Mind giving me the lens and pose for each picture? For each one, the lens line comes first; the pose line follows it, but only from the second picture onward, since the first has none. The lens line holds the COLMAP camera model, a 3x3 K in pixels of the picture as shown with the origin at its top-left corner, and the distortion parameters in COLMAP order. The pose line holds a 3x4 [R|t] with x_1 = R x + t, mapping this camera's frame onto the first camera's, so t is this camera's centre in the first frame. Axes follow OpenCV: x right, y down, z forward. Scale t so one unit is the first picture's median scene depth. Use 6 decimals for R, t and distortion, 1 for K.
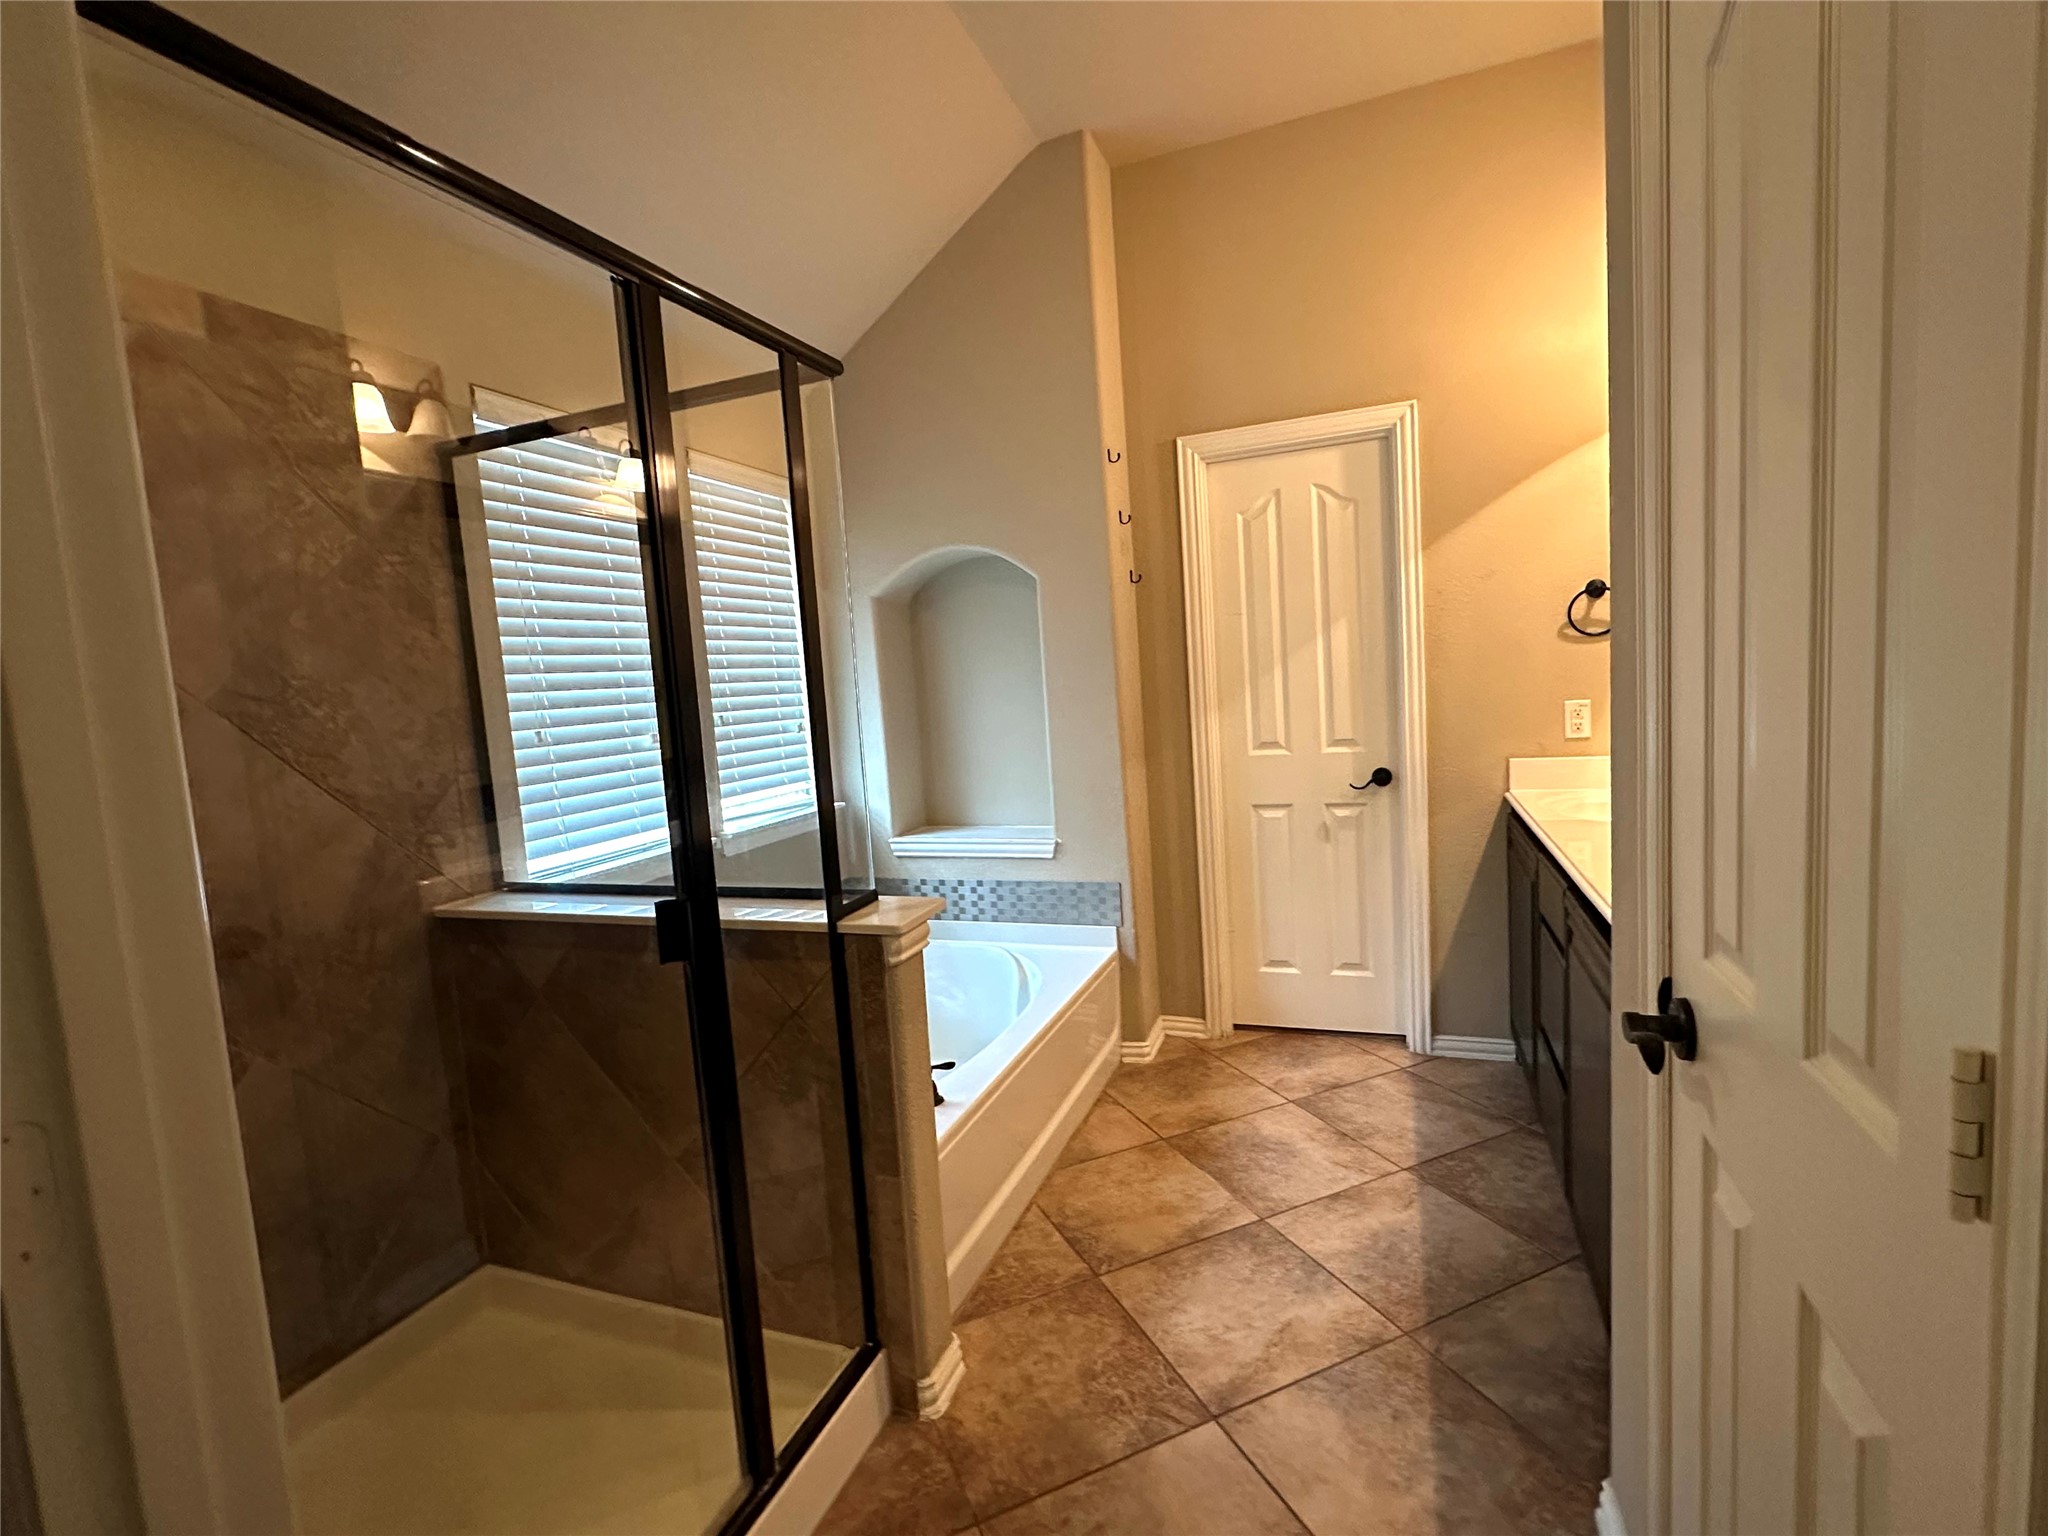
lens RADIAL K [[940.6, 0, 1027.3], [0, 940.6, 768.2], [0, 0, 1]] dist [-0.000822, 0.000680]
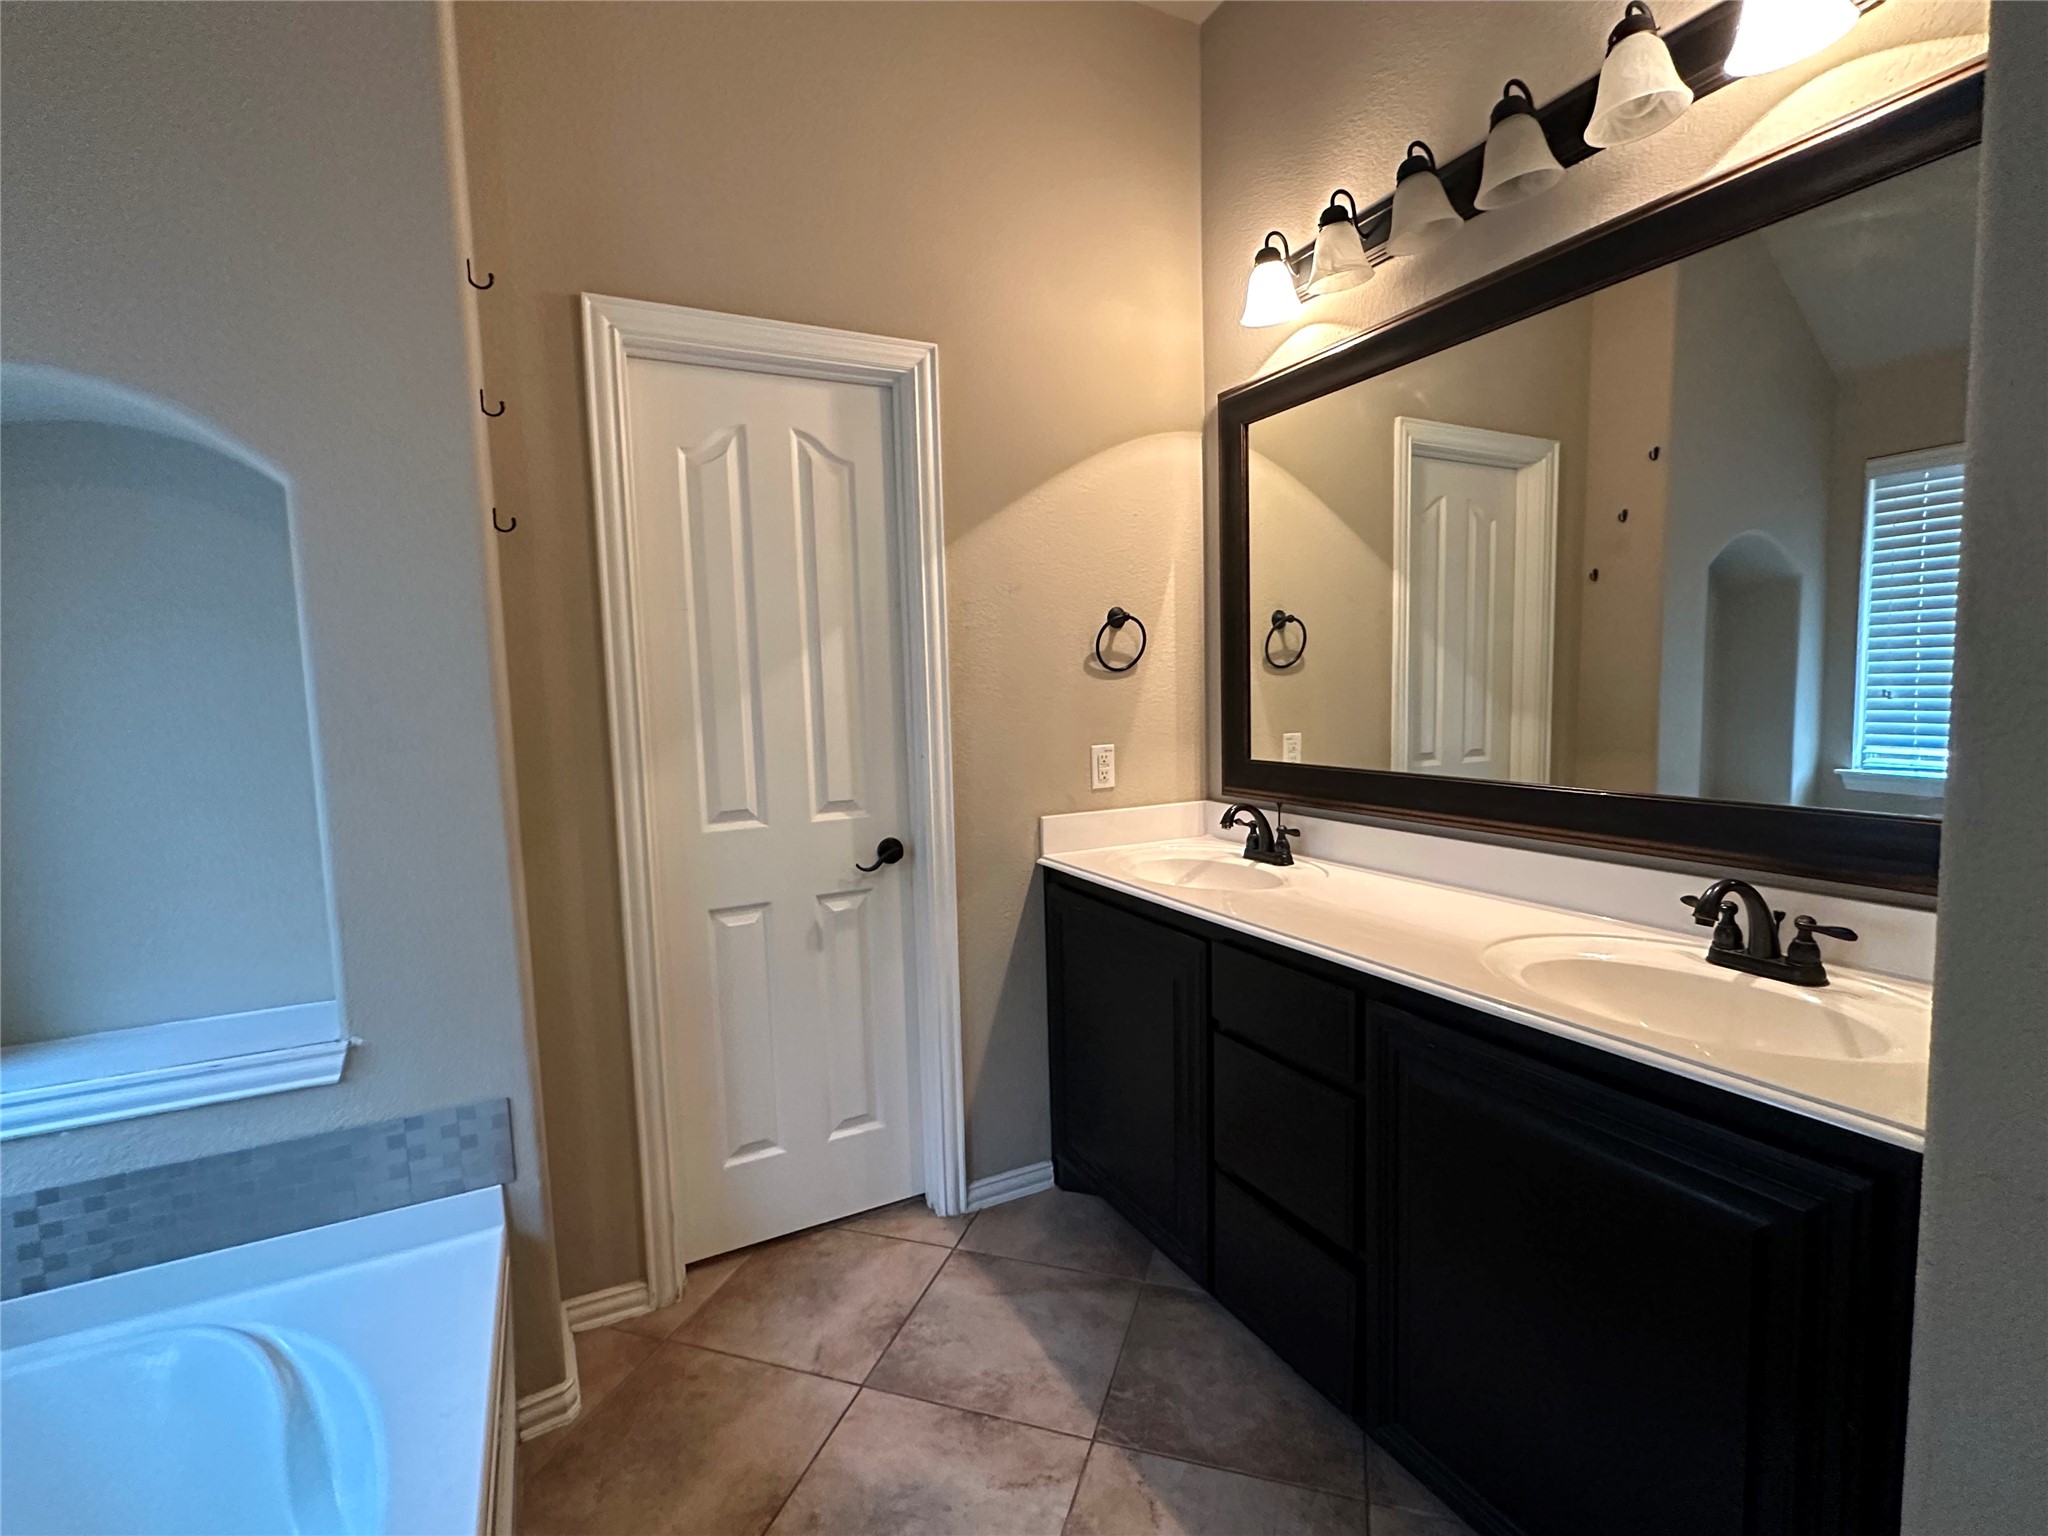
lens RADIAL K [[940.6, 0, 1023.1], [0, 940.6, 764.8], [0, 0, 1]] dist [-0.000822, 0.000680]
pose [[0.665060, -0.019355, 0.746539, -0.097849], [0.056003, 0.998142, -0.024013, -0.033822], [-0.744687, 0.057779, 0.664908, 0.436627]]
